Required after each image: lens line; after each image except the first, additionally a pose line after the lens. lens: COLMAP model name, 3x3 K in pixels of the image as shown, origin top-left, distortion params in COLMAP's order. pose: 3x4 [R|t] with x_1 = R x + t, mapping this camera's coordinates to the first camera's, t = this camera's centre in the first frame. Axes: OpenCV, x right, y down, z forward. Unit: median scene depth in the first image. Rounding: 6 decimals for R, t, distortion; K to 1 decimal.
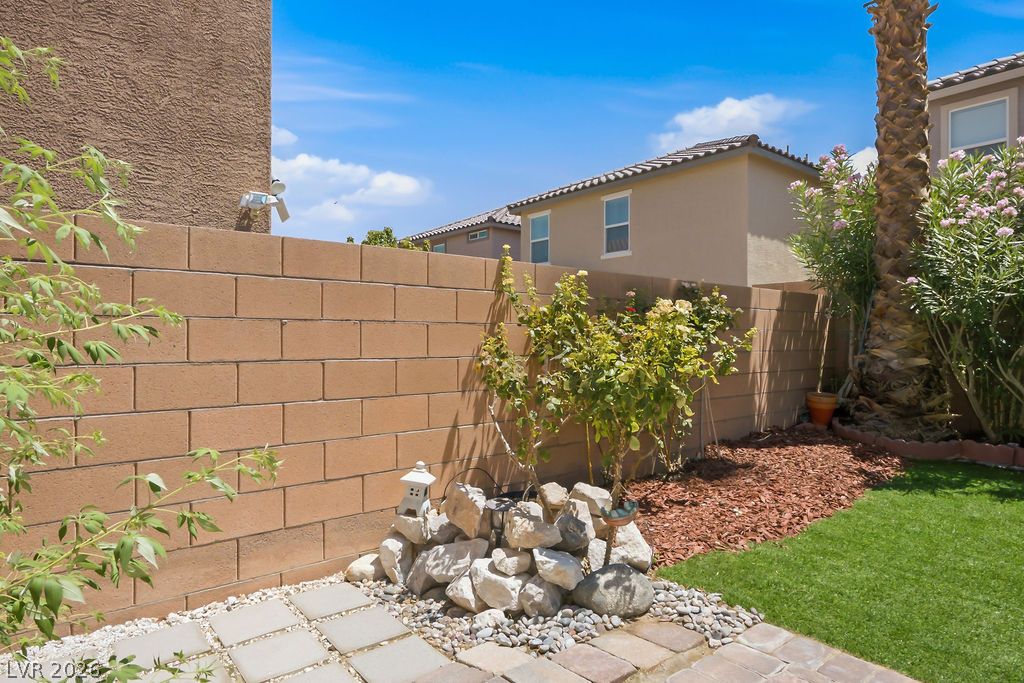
lens RADIAL K [[595.2, 0, 512.0], [0, 595.2, 341.5], [0, 0, 1]] dist [-0.000725, -0.000295]
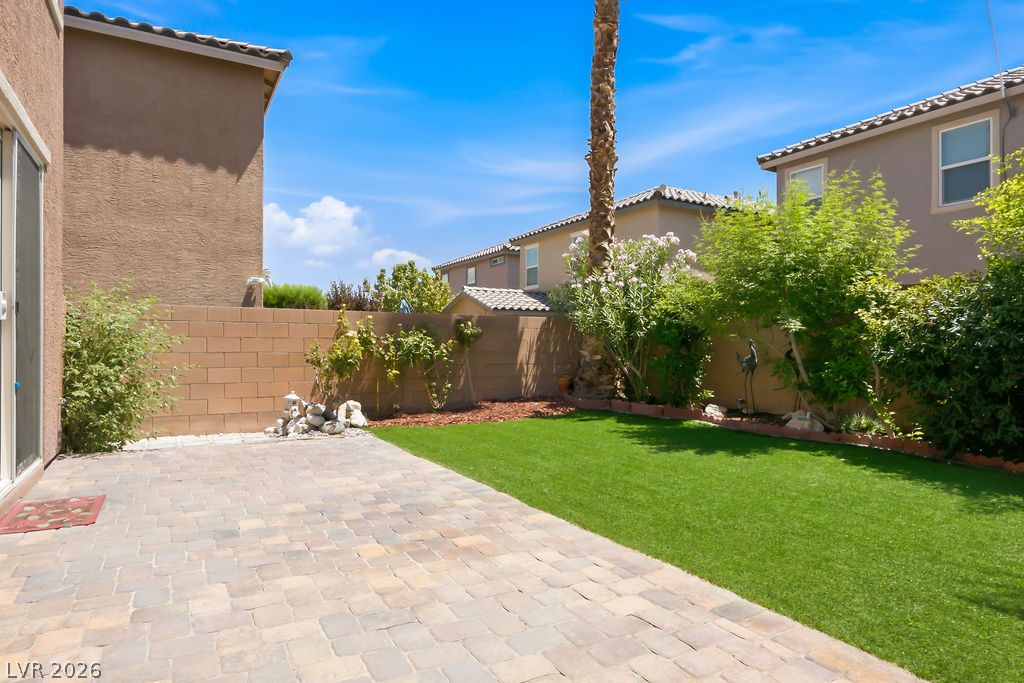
lens RADIAL K [[605.8, 0, 512.0], [0, 605.8, 341.5], [0, 0, 1]] dist [0.006276, 0.000795]
pose [[0.987433, -0.001850, -0.158027, 0.700367], [-0.000590, 0.999881, -0.015393, 0.013491], [0.158037, 0.015293, 0.987315, -0.852045]]
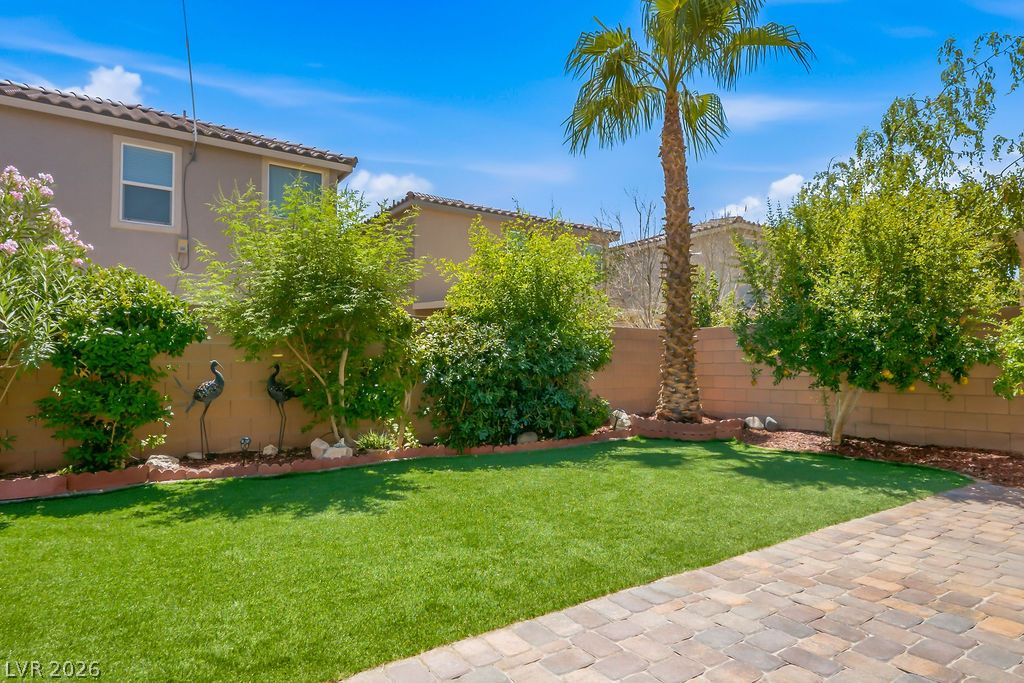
lens RADIAL K [[595.2, 0, 512.0], [0, 595.2, 341.5], [0, 0, 1]] dist [-0.000725, -0.000295]
pose [[0.061742, 0.042307, 0.997195, -1.005946], [0.010551, 0.999018, -0.043037, -0.006803], [-0.998036, 0.013178, 0.061235, 1.314171]]
